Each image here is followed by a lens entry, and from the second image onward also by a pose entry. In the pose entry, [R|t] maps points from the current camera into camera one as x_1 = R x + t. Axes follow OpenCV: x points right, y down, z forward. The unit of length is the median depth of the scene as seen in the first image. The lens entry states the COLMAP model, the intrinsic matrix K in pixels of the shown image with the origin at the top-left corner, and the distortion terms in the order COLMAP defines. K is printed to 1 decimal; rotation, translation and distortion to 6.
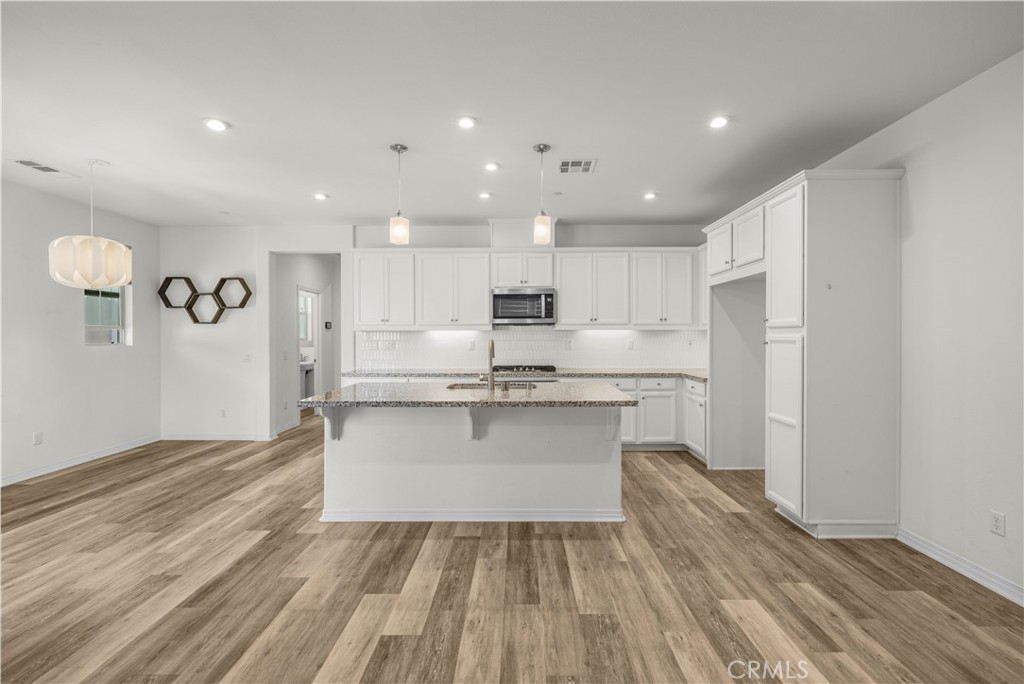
lens RADIAL K [[433.1, 0, 516.0], [0, 433.1, 337.8], [0, 0, 1]] dist [0.001732, 0.000231]
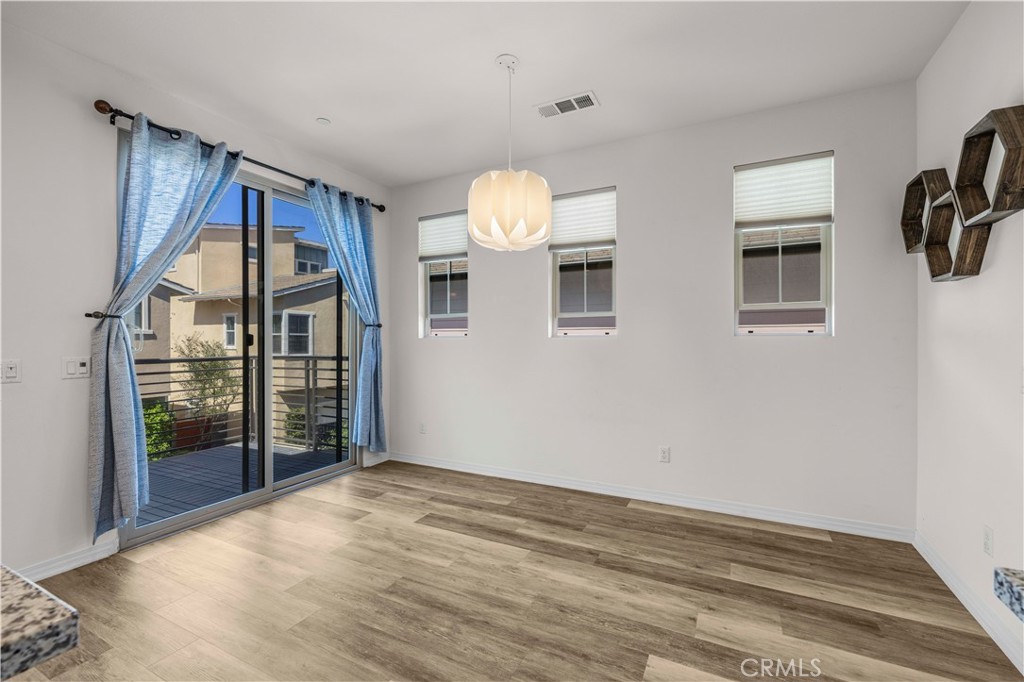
lens RADIAL K [[433.9, 0, 515.3], [0, 433.9, 342.2], [0, 0, 1]] dist [0.000871, 0.000176]
pose [[-0.446369, 0.005582, -0.894831, -0.374036], [-0.002663, 0.999968, 0.007566, 0.034051], [0.894845, 0.005760, -0.446340, 1.408547]]
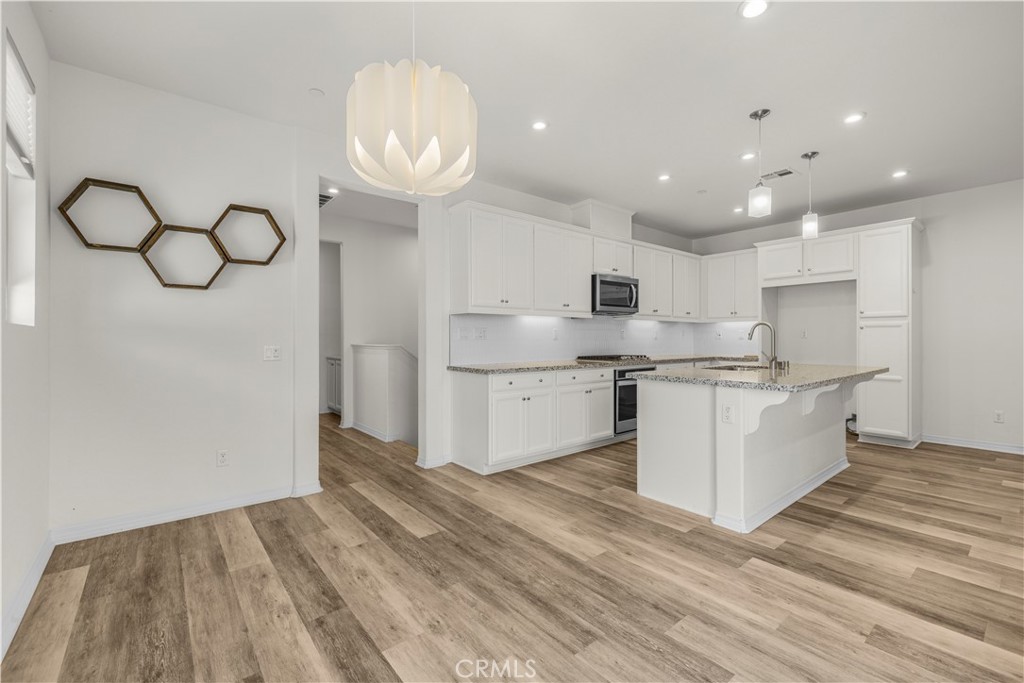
lens RADIAL K [[439.1, 0, 516.0], [0, 439.1, 336.3], [0, 0, 1]] dist [0.002129, -0.000268]
pose [[0.765559, 0.003499, 0.643356, -1.272807], [0.003129, 0.999953, -0.009162, 0.050555], [-0.643358, 0.009027, 0.765512, 0.608732]]
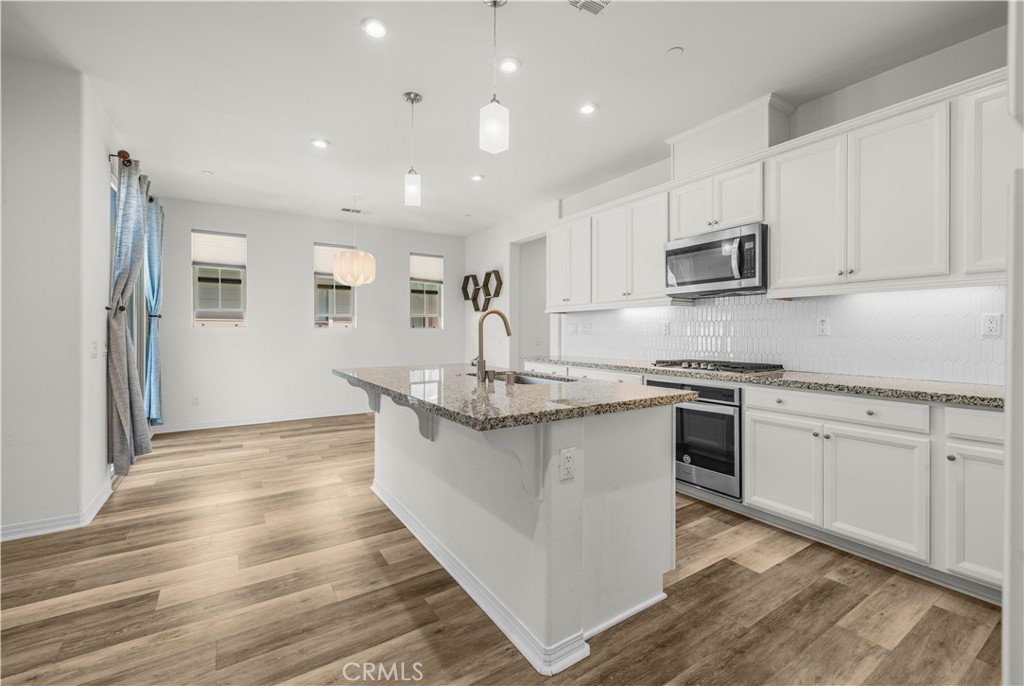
lens RADIAL K [[443.8, 0, 511.1], [0, 443.8, 334.8], [0, 0, 1]] dist [0.002041, 0.000315]
pose [[0.550839, 0.007432, -0.834578, 0.604636], [-0.008285, 0.999960, 0.003436, 0.044410], [0.834570, 0.005022, 0.550878, 0.661809]]
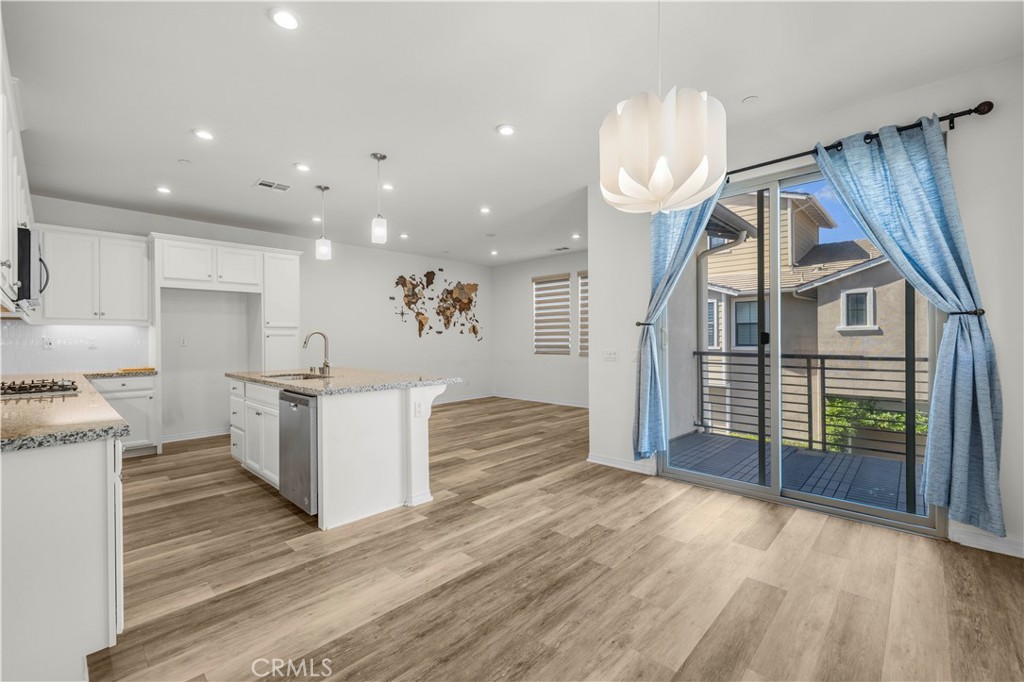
lens RADIAL K [[433.1, 0, 516.0], [0, 433.1, 336.8], [0, 0, 1]] dist [0.001732, 0.000231]
pose [[-0.734142, 0.010856, 0.678909, -1.267689], [0.011971, 0.999924, -0.003043, 0.031003], [-0.678890, 0.005893, -0.734216, 1.568924]]
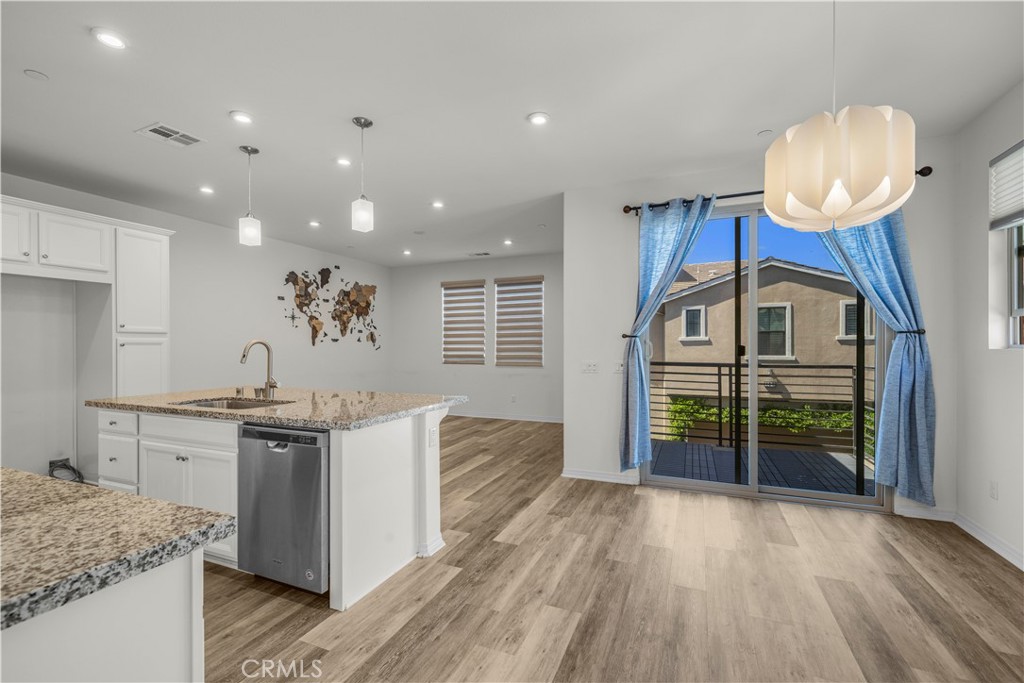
lens RADIAL K [[436.3, 0, 515.4], [0, 436.3, 342.7], [0, 0, 1]] dist [0.001788, -0.000230]
pose [[-0.925910, 0.006975, 0.377679, -0.885959], [0.006761, 0.999975, -0.001892, 0.015662], [-0.377683, 0.000802, -0.925935, 1.696656]]
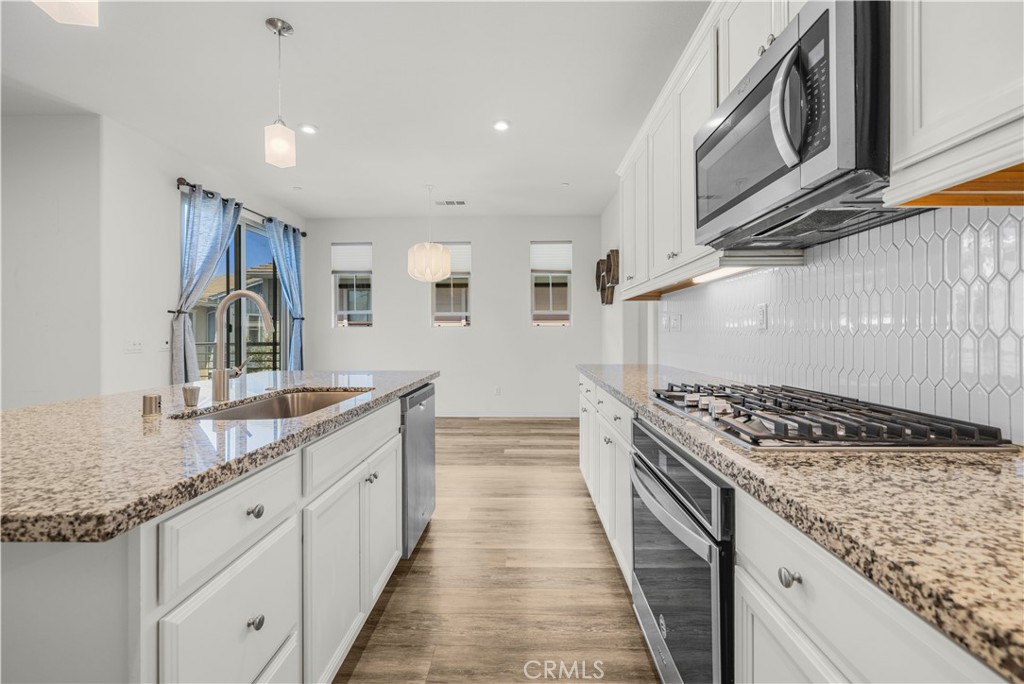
lens RADIAL K [[433.0, 0, 505.7], [0, 433.0, 336.1], [0, 0, 1]] dist [0.002086, 0.000282]
pose [[-0.036626, 0.009302, -0.999286, 0.411686], [-0.003111, 0.999951, 0.009422, 0.047902], [0.999324, 0.003454, -0.036596, 1.374773]]
